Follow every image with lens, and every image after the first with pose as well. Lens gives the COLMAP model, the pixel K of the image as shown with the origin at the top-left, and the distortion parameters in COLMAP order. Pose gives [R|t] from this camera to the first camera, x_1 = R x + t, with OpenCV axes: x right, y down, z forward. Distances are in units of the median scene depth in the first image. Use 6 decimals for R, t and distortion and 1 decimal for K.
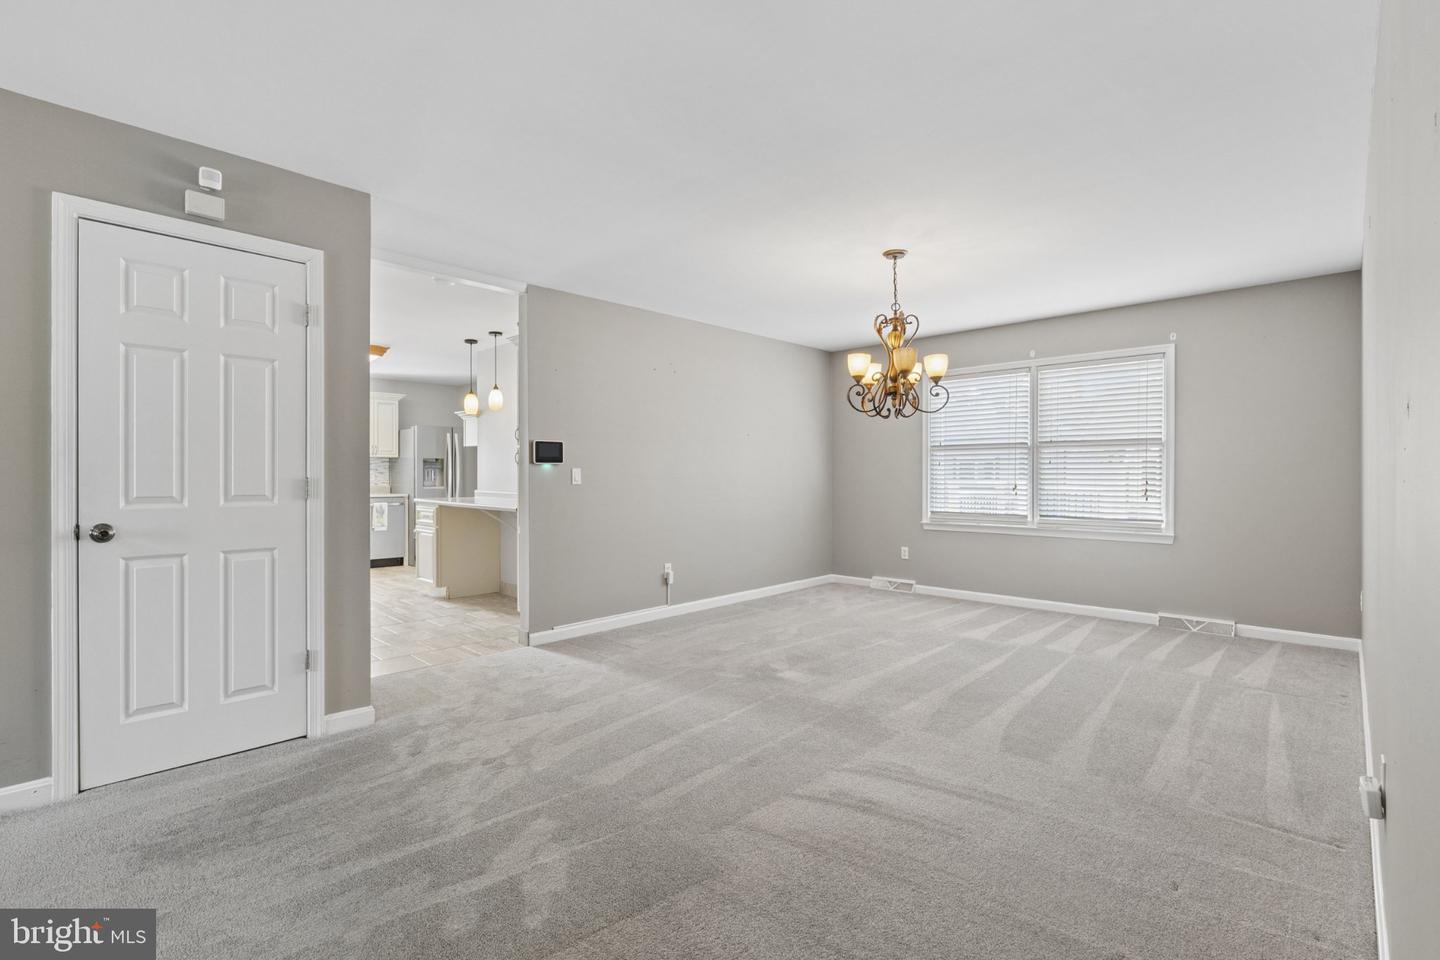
lens RADIAL K [[659.4, 0, 719.3], [0, 659.4, 477.9], [0, 0, 1]] dist [-0.005314, -0.000115]
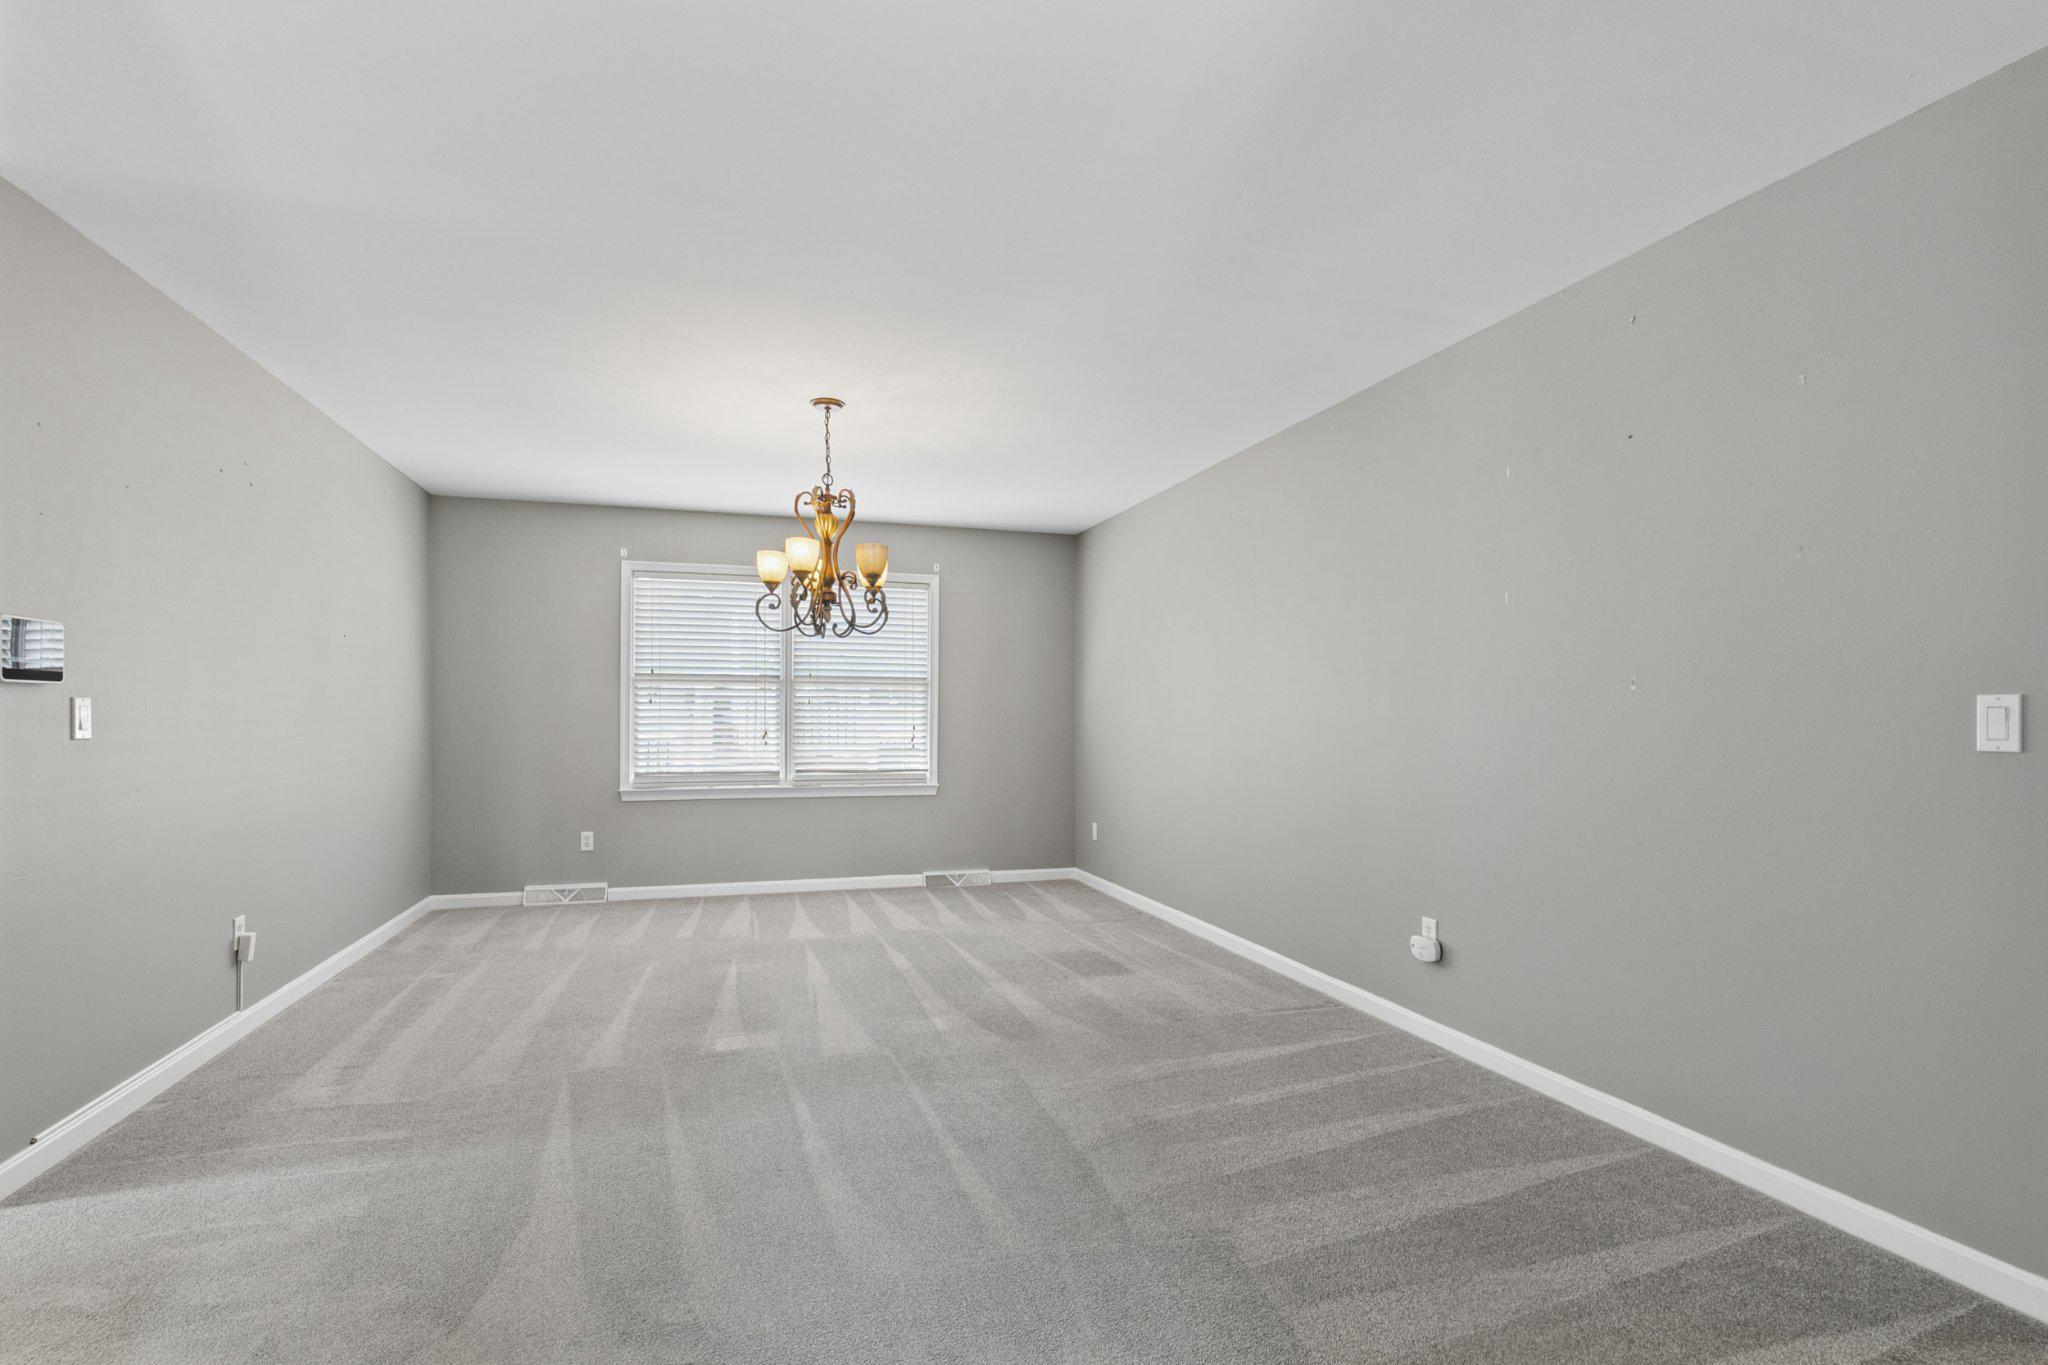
lens RADIAL K [[953.5, 0, 1012.0], [0, 953.5, 719.7], [0, 0, 1]] dist [-0.009754, 0.000311]
pose [[0.483981, 0.002525, 0.875075, -0.410487], [0.000278, 0.999995, -0.003039, 0.000616], [-0.875078, 0.001714, 0.483978, 0.262341]]
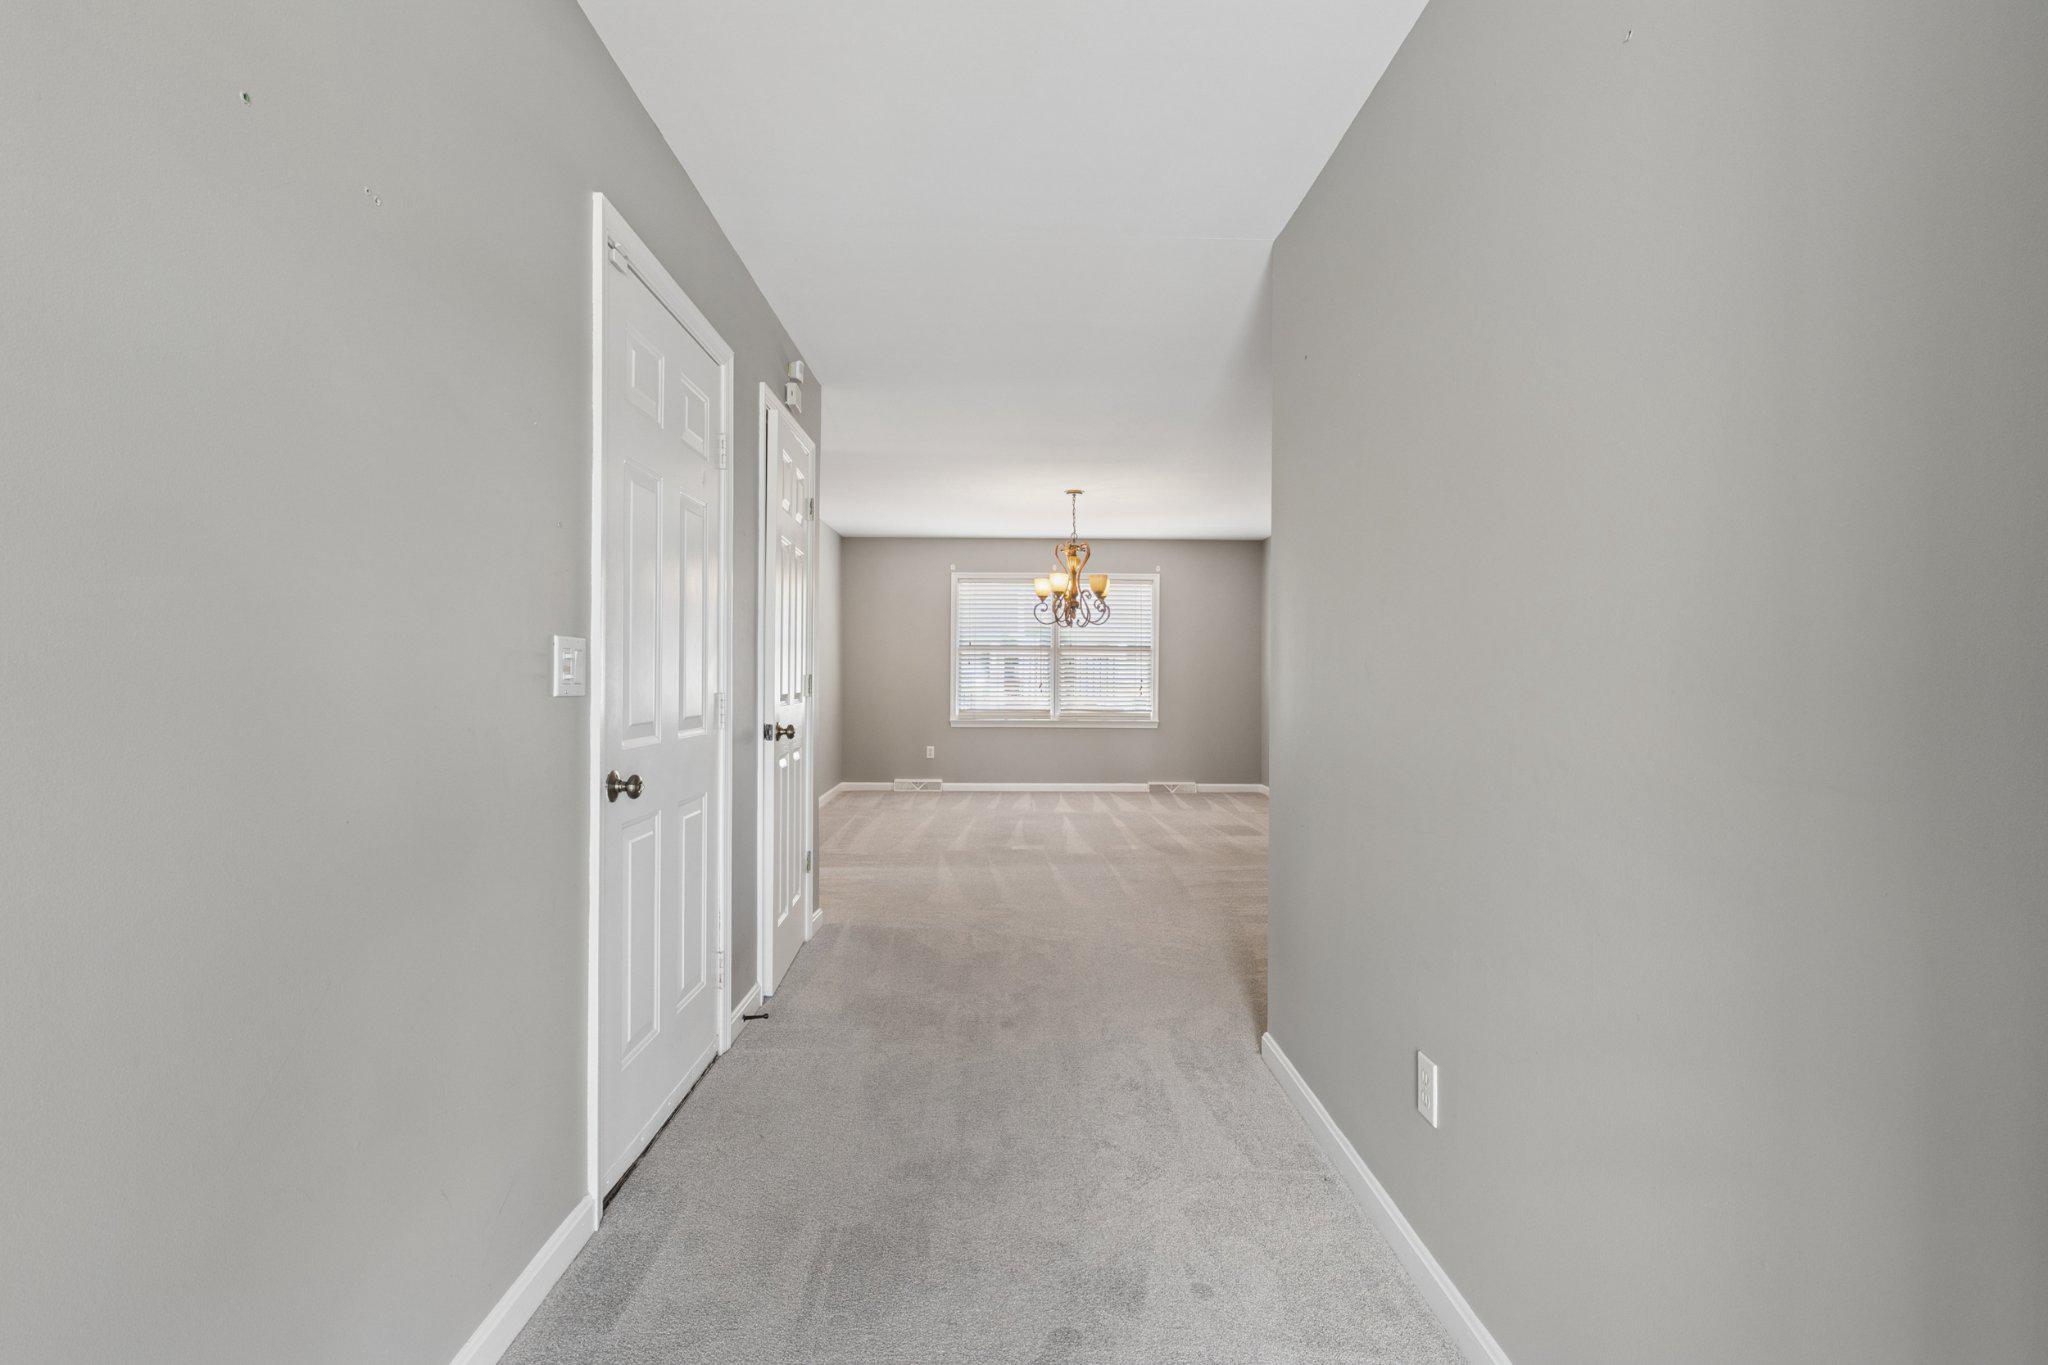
lens RADIAL K [[941.6, 0, 1024.3], [0, 941.6, 674.2], [0, 0, 1]] dist [-0.005700, -0.000363]
pose [[0.705547, 0.005388, 0.708643, -0.799995], [-0.003165, 0.999985, -0.004452, 0.003273], [-0.708656, 0.000899, 0.705553, -0.123997]]
